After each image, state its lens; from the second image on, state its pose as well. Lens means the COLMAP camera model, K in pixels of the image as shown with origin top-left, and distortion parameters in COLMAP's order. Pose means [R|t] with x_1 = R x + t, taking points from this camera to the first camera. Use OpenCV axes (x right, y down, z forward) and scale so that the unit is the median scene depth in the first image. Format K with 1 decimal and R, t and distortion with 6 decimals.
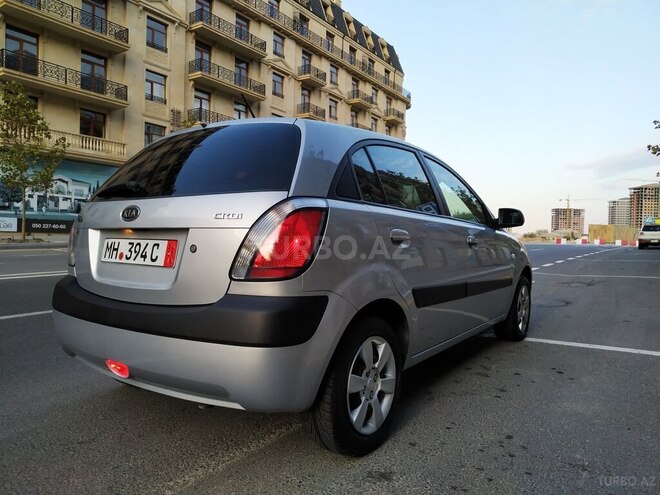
lens RADIAL K [[474.0, 0, 330.0], [0, 474.0, 244.9], [0, 0, 1]] dist [-0.002074, -0.000678]
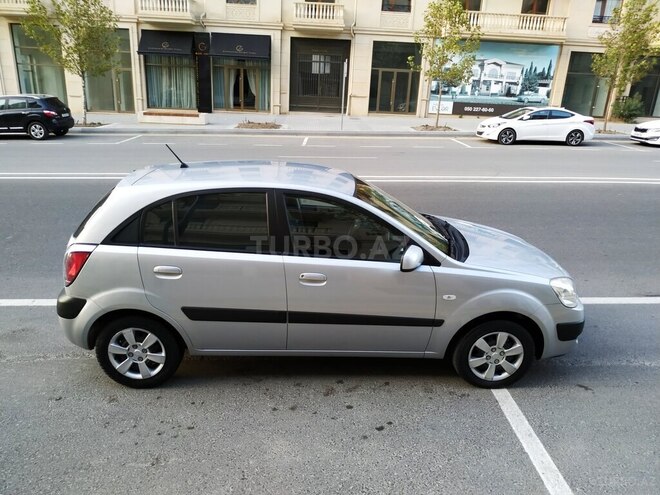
lens RADIAL K [[474.0, 0, 330.0], [0, 474.0, 247.5], [0, 0, 1]] dist [-0.004549, -0.001697]
pose [[0.612127, 0.255125, -0.748473, 0.094675], [-0.047073, 0.956602, 0.287570, -0.032928], [0.789357, -0.140796, 0.597571, 0.033699]]
